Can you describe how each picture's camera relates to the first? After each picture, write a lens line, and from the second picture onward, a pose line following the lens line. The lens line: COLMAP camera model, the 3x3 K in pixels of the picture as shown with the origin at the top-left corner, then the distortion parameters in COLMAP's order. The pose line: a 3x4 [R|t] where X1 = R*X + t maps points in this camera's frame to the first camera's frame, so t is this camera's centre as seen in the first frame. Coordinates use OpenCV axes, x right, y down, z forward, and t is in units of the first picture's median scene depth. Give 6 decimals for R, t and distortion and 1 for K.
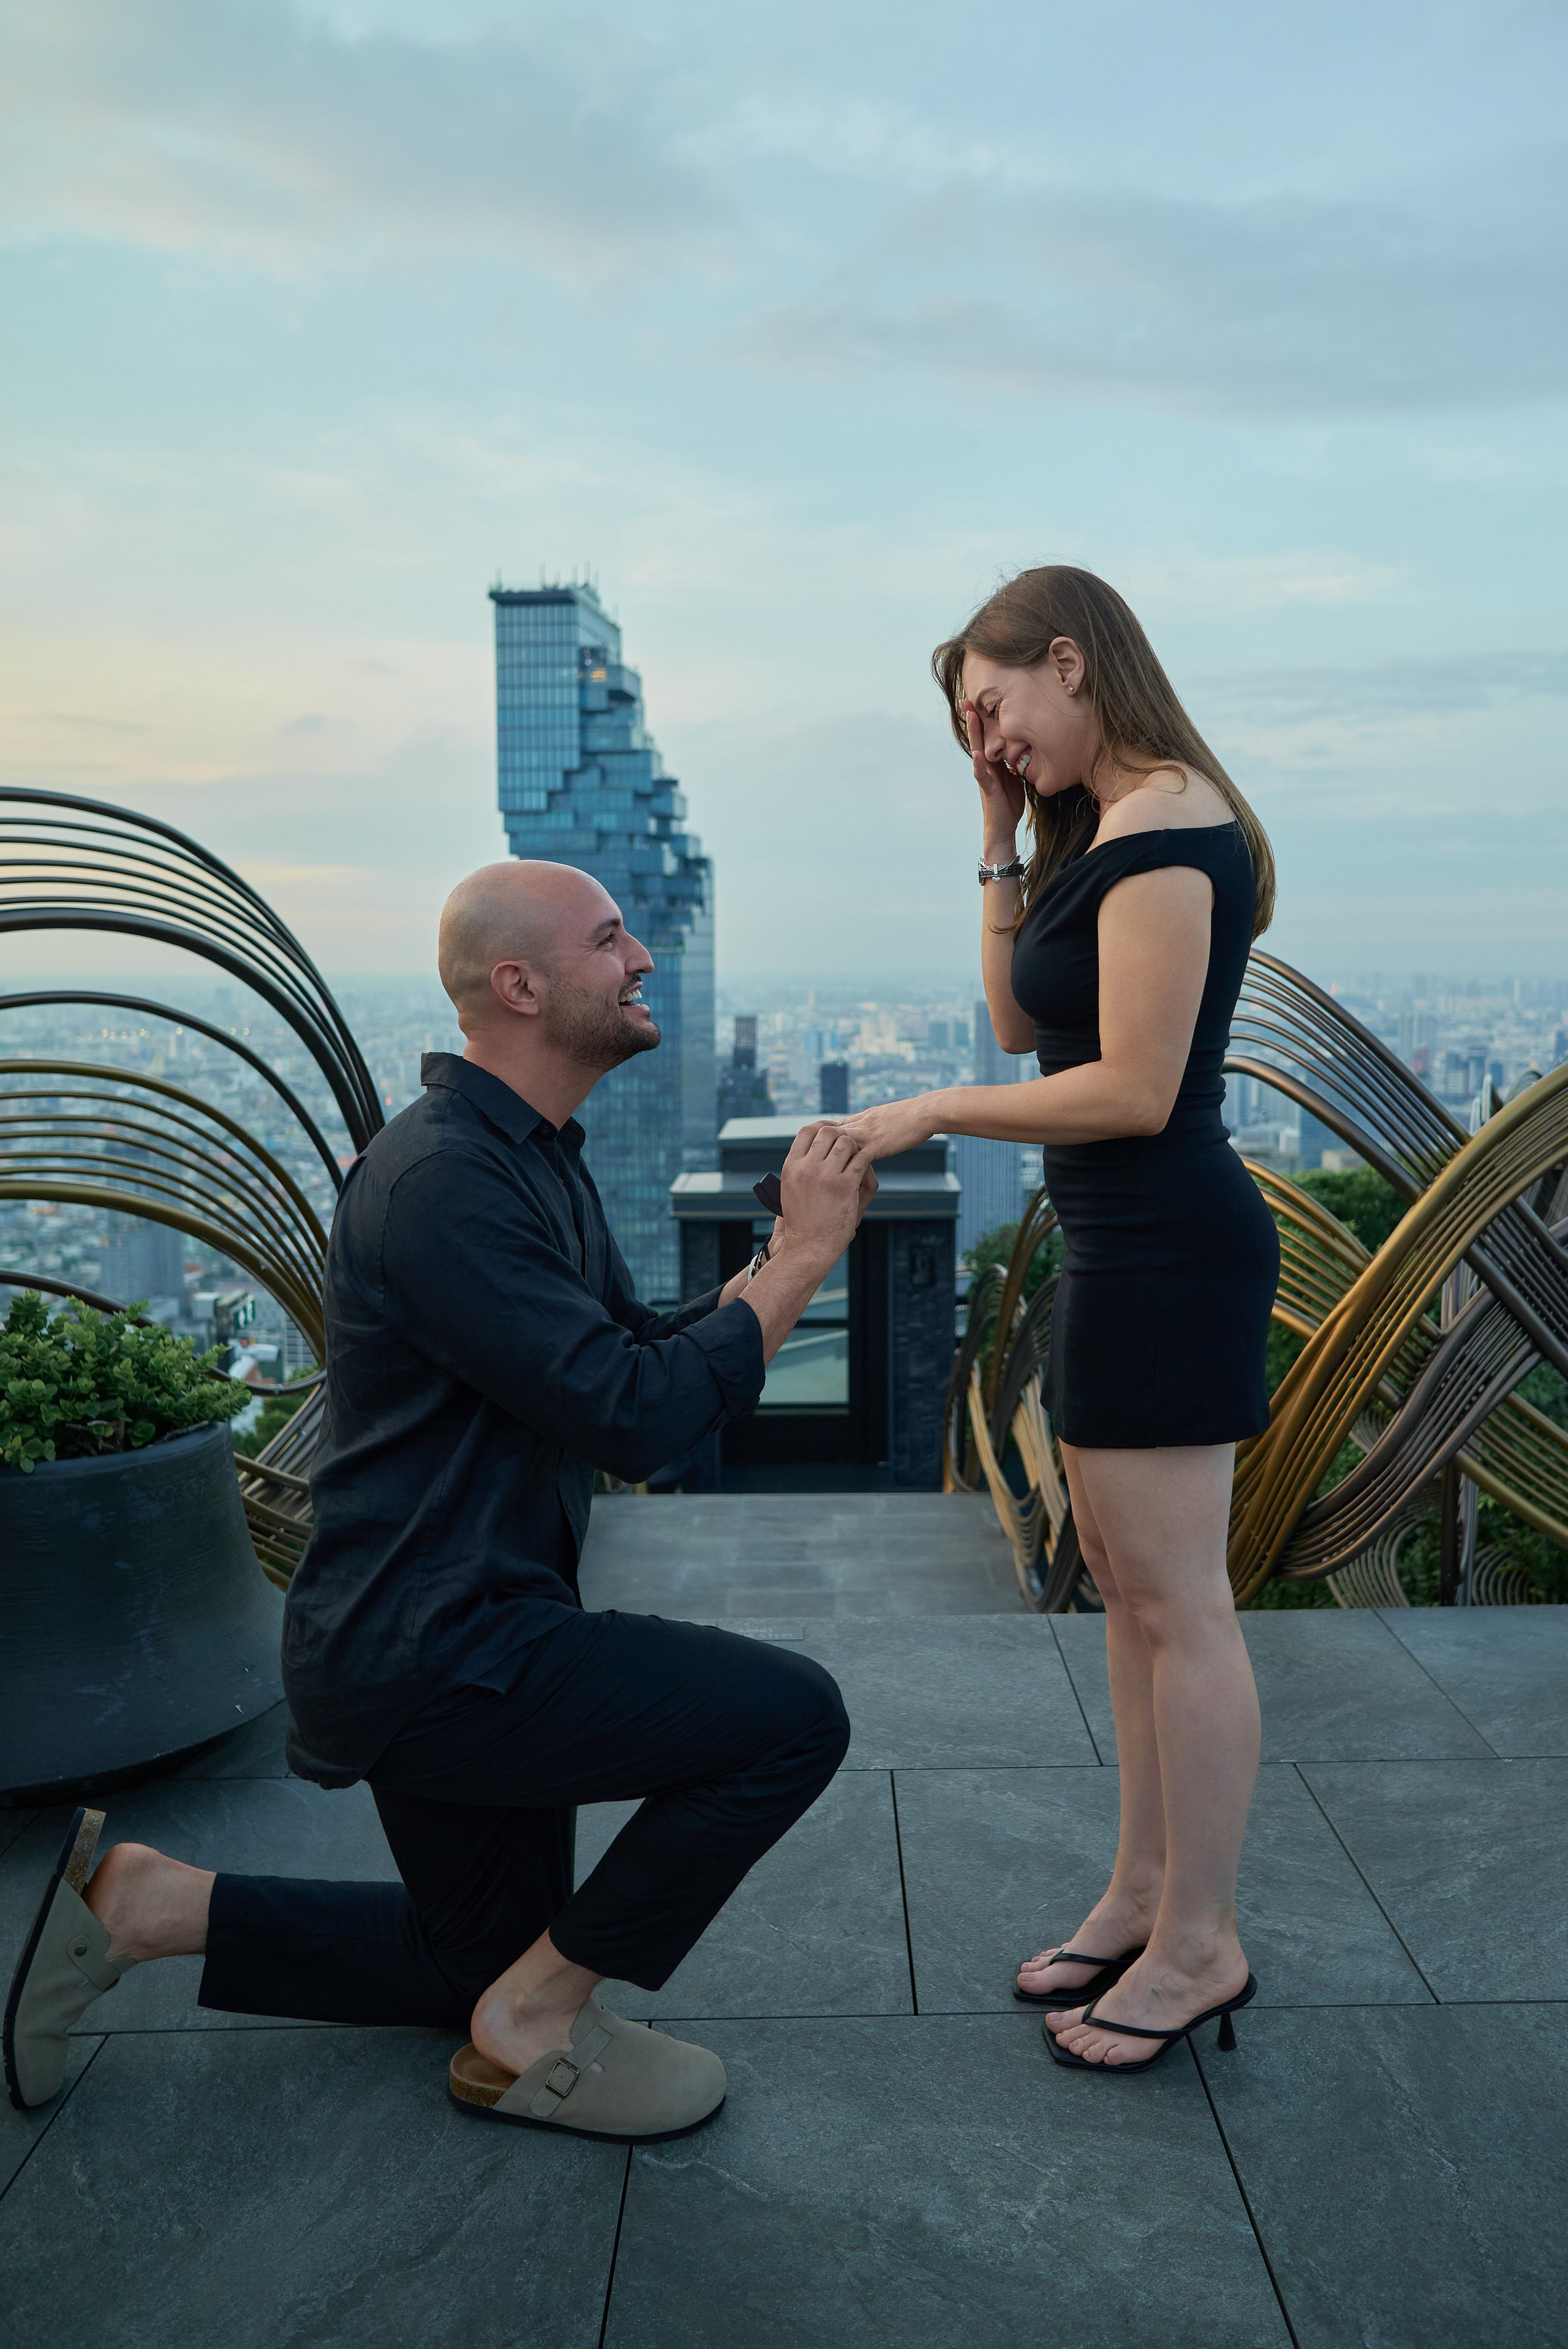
lens RADIAL K [[1755.5, 0, 881.3], [0, 1755.5, 1102.2], [0, 0, 1]] dist [-0.044324, 0.079084]
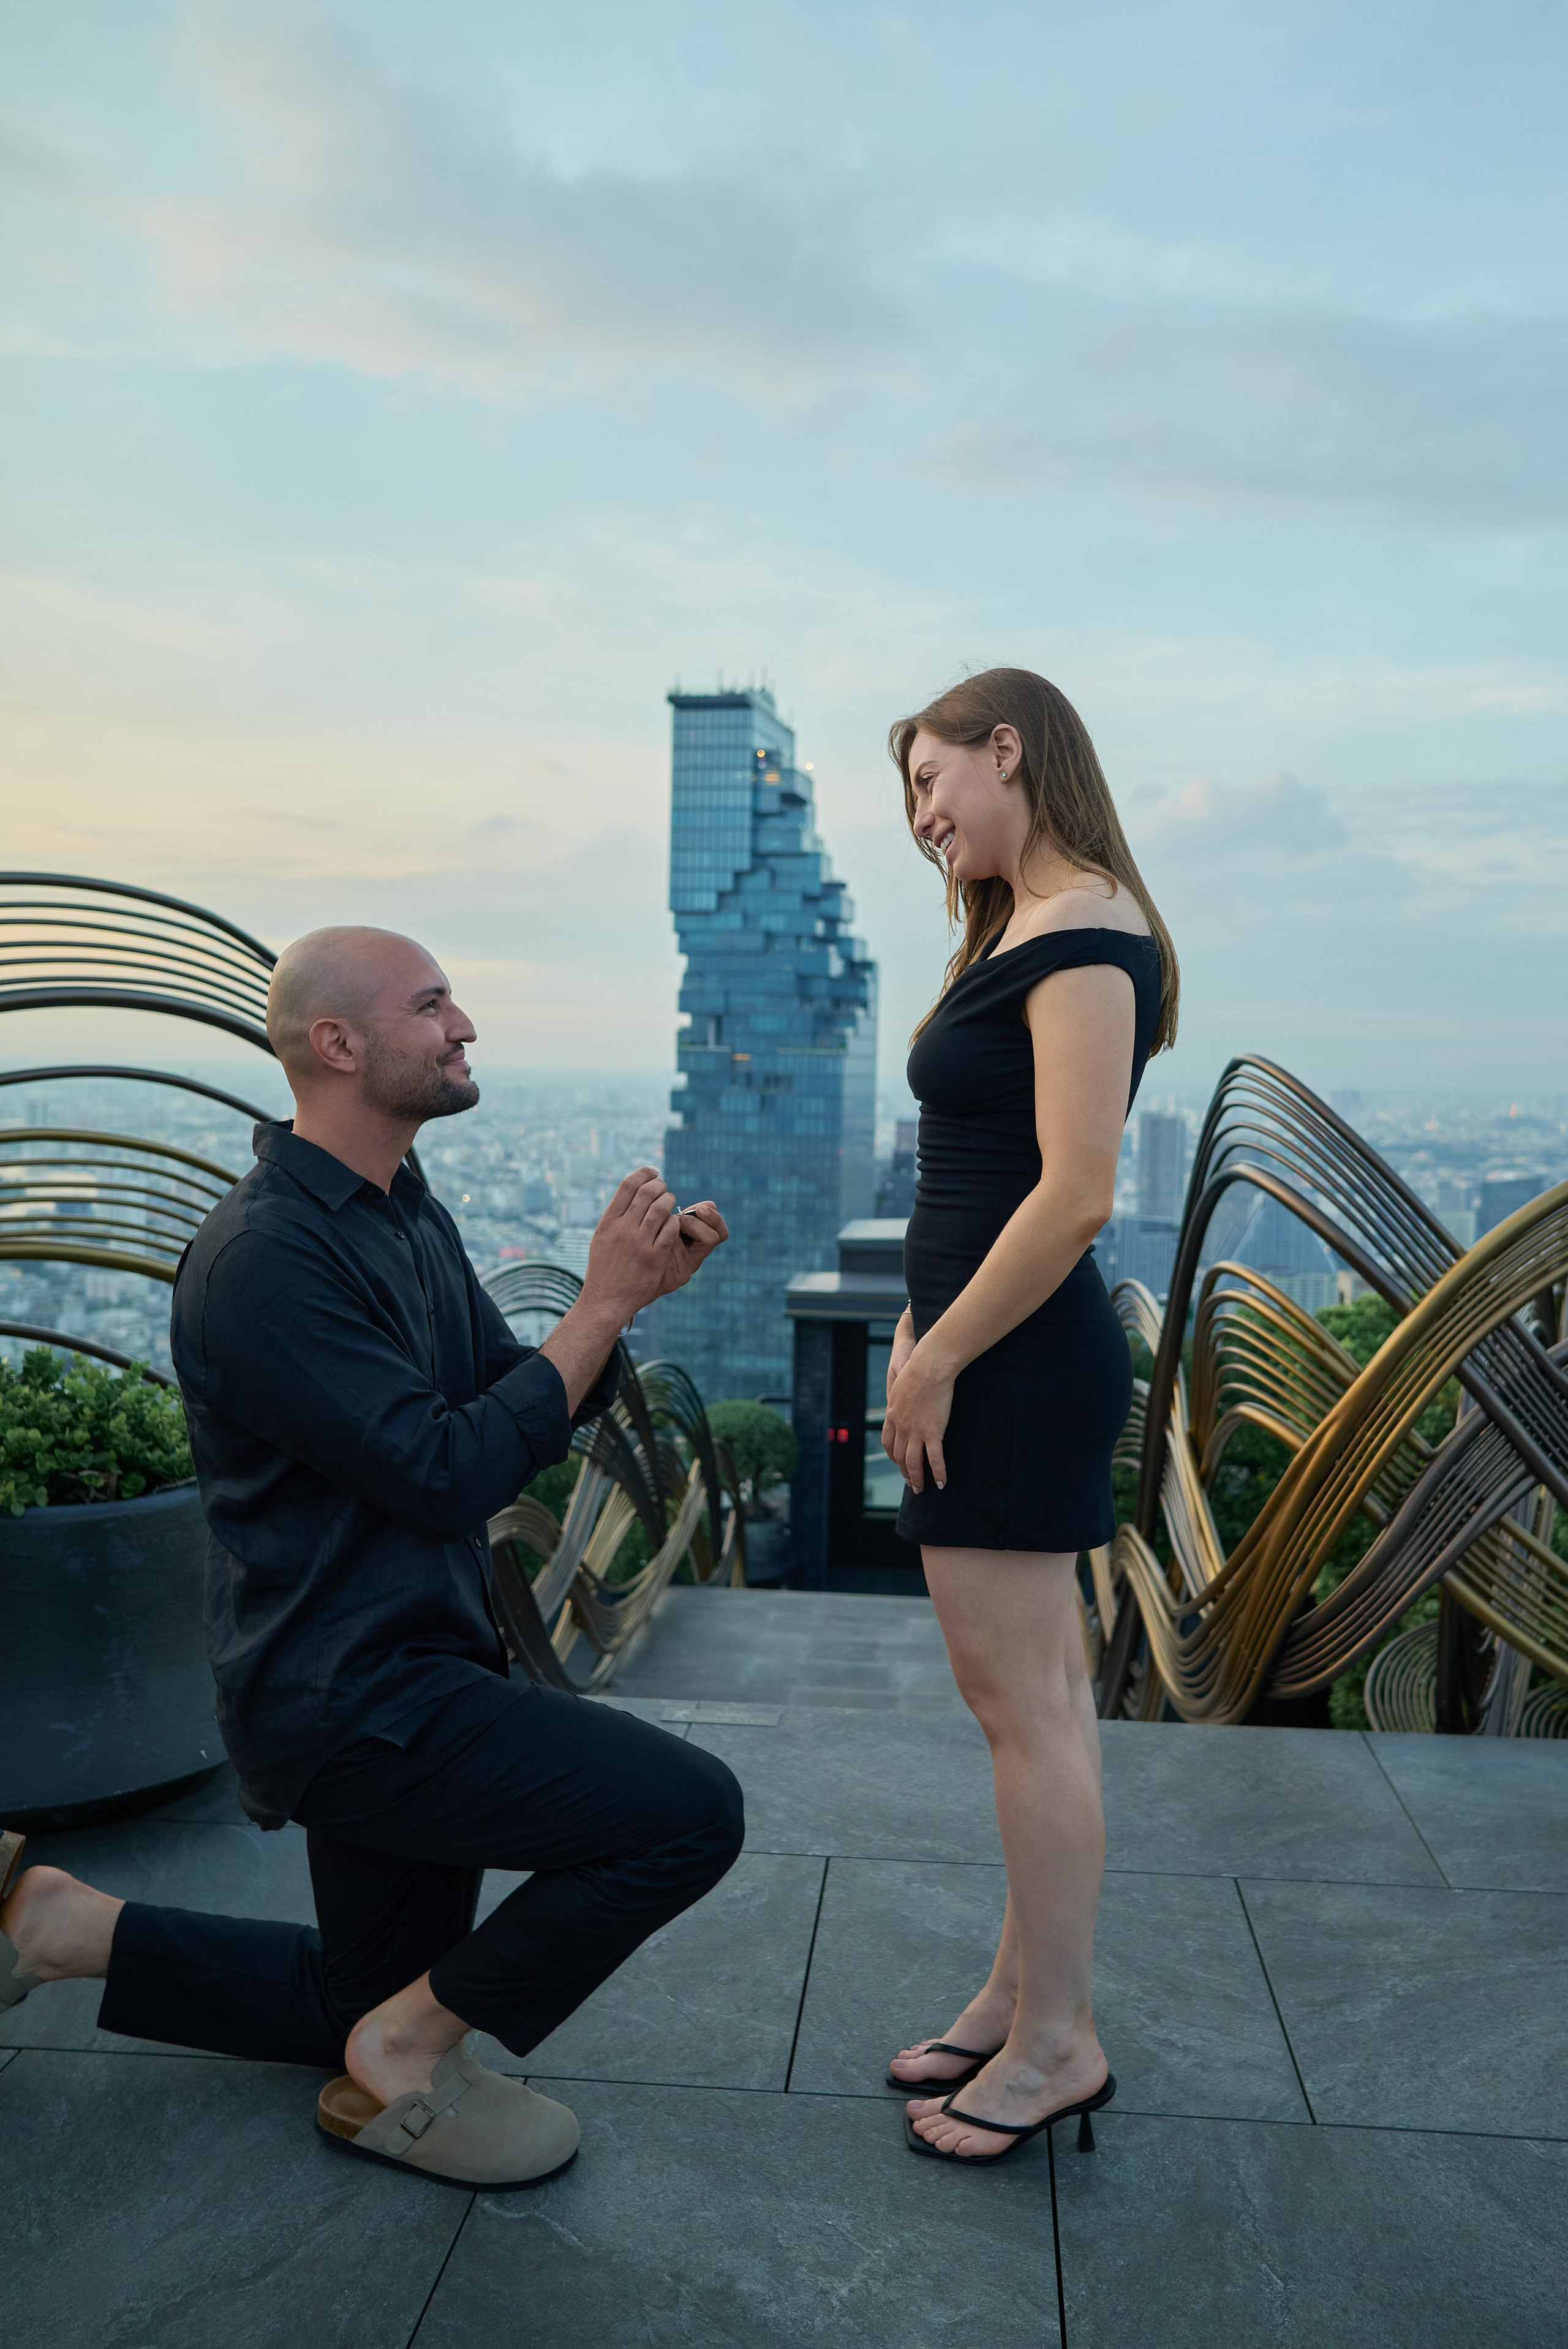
lens RADIAL K [[1769.0, 0, 887.5], [0, 1769.0, 1156.5], [0, 0, 1]] dist [-0.042942, 0.078346]
pose [[0.995203, 0.031169, -0.092738, 0.131009], [-0.033905, 0.999031, -0.028078, 0.006055], [0.091773, 0.031088, 0.995295, -0.022673]]
